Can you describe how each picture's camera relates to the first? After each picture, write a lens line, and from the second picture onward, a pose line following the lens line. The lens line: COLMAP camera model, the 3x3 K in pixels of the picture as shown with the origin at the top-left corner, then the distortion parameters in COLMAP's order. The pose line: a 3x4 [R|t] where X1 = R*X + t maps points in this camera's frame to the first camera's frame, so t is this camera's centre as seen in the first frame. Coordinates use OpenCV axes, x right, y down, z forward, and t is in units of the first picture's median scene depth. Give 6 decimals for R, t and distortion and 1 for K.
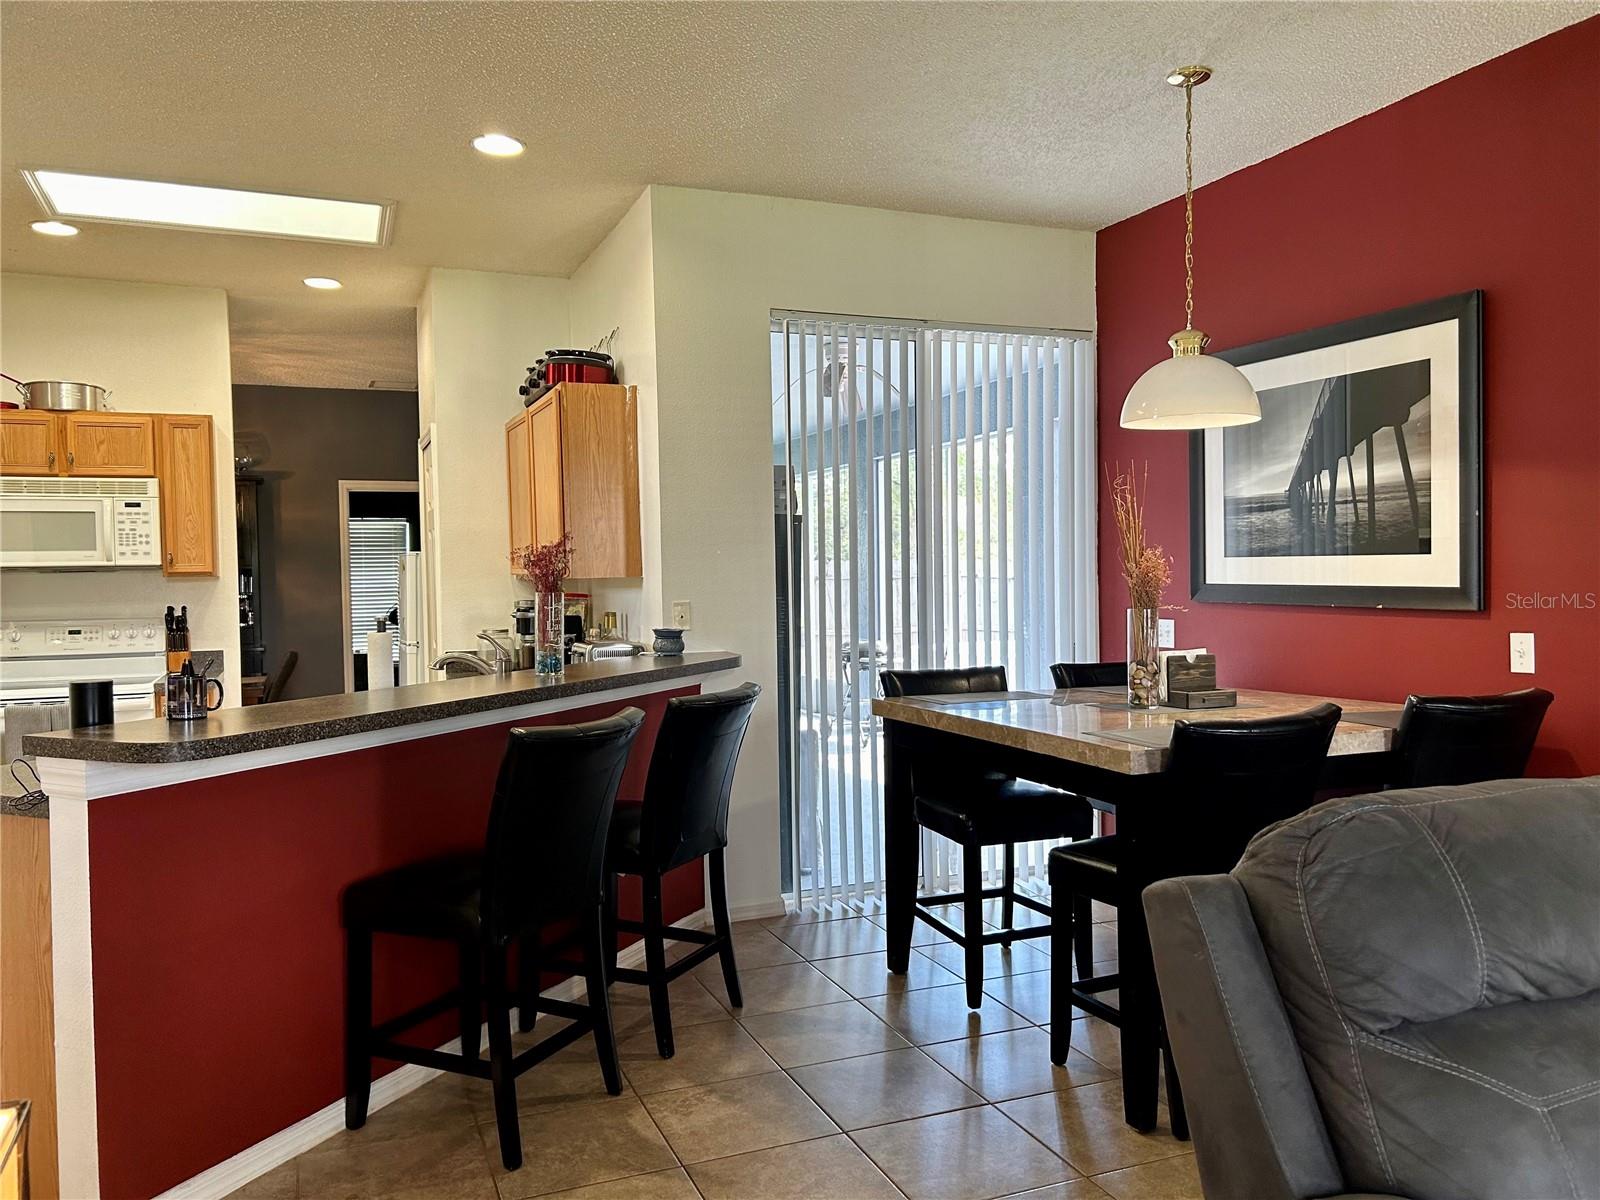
lens RADIAL K [[1192.8, 0, 800.0], [0, 1192.8, 600.0], [0, 0, 1]] dist [0.058816, -0.066540]
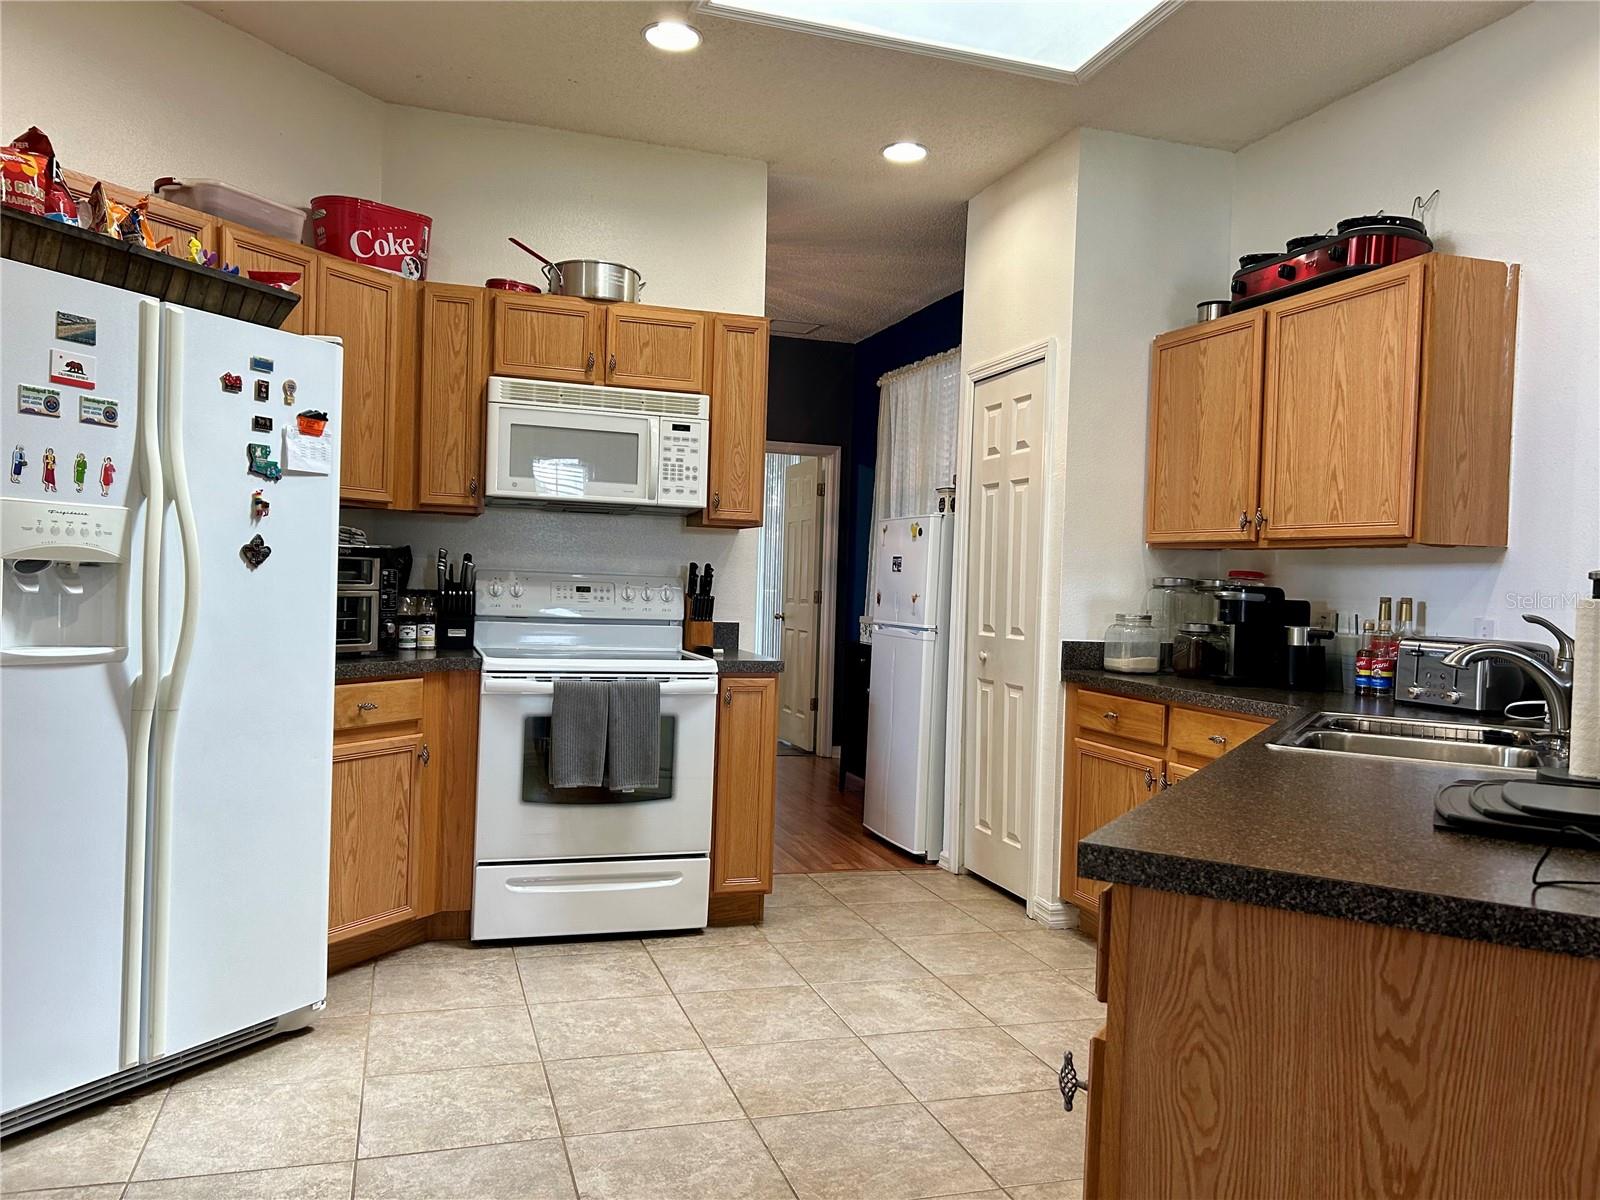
lens RADIAL K [[1191.3, 0, 800.6], [0, 1191.3, 609.2], [0, 0, 1]] dist [0.058671, -0.066857]
pose [[0.995352, 0.053998, -0.079739, -0.408557], [-0.053803, 0.998541, 0.004591, 0.029028], [0.079871, -0.000279, 0.996805, 0.247474]]
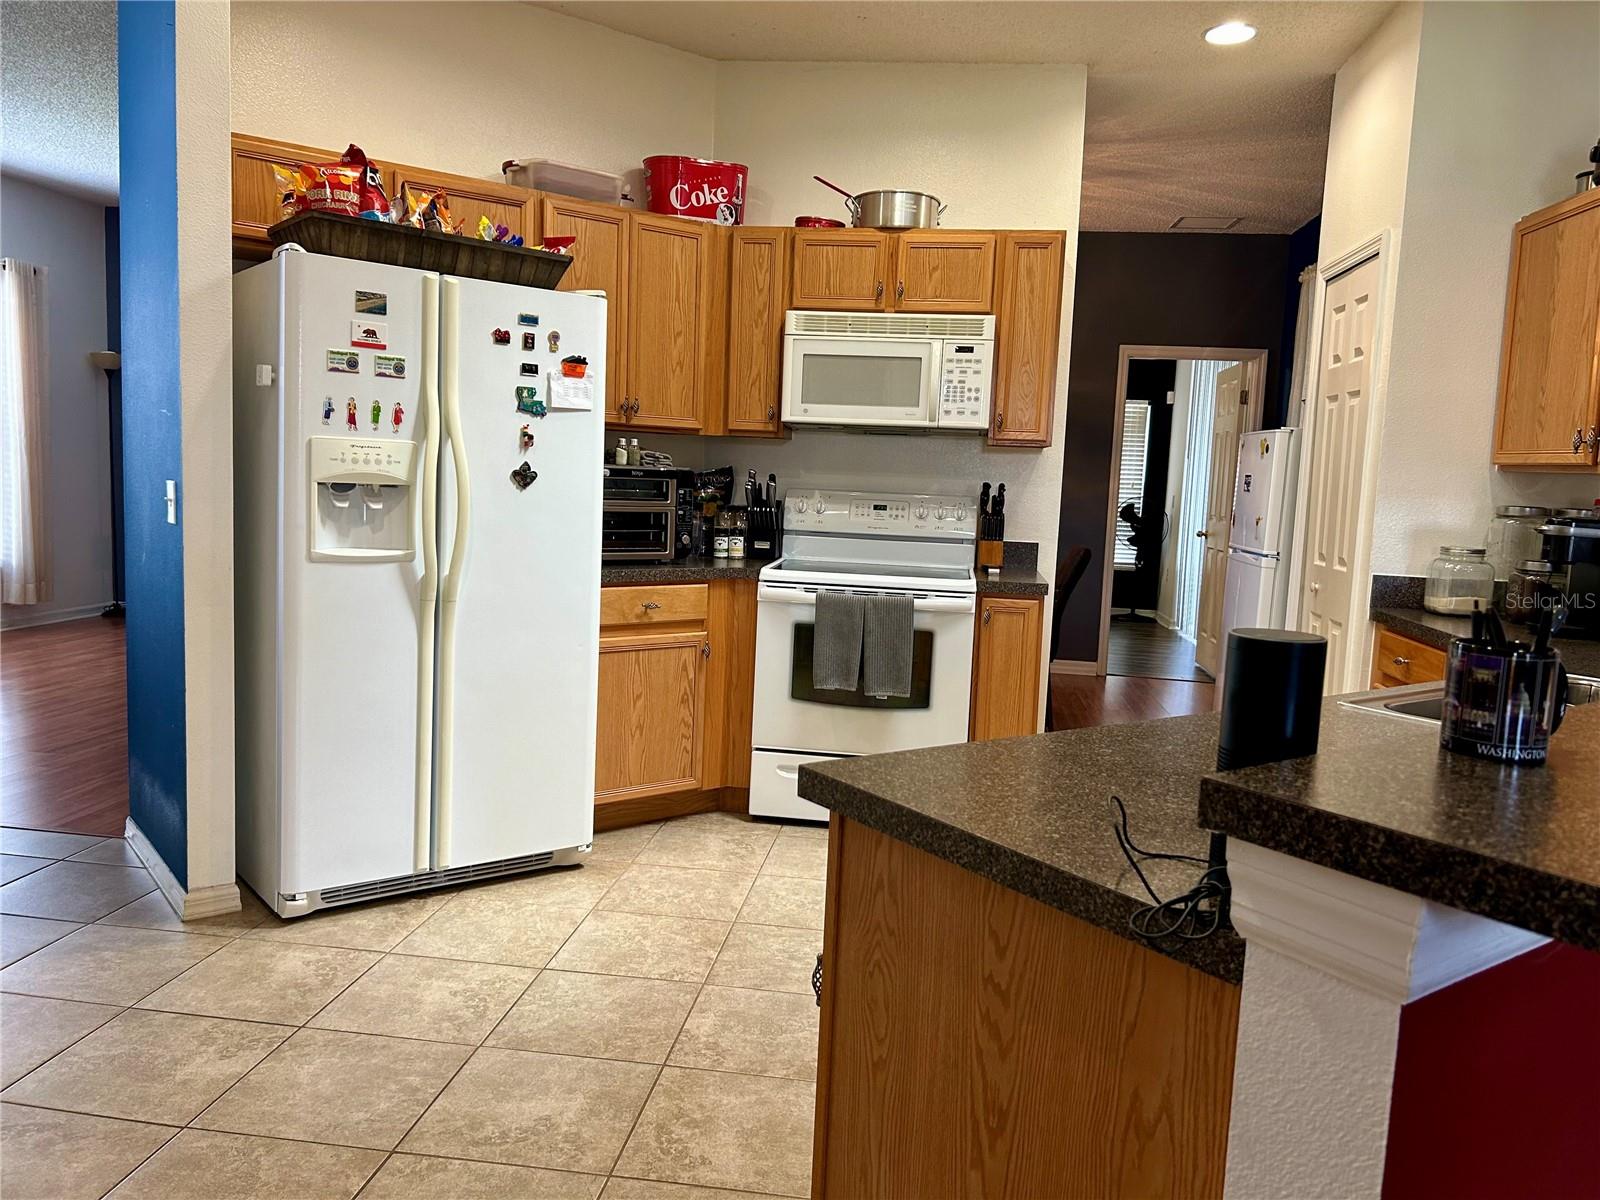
lens RADIAL K [[1192.8, 0, 800.0], [0, 1192.8, 600.0], [0, 0, 1]] dist [0.058816, -0.066540]
pose [[0.868997, 0.109374, -0.482578, -0.252346], [-0.069086, 0.992531, 0.100547, 0.011541], [0.489971, -0.054035, 0.870062, 0.263246]]
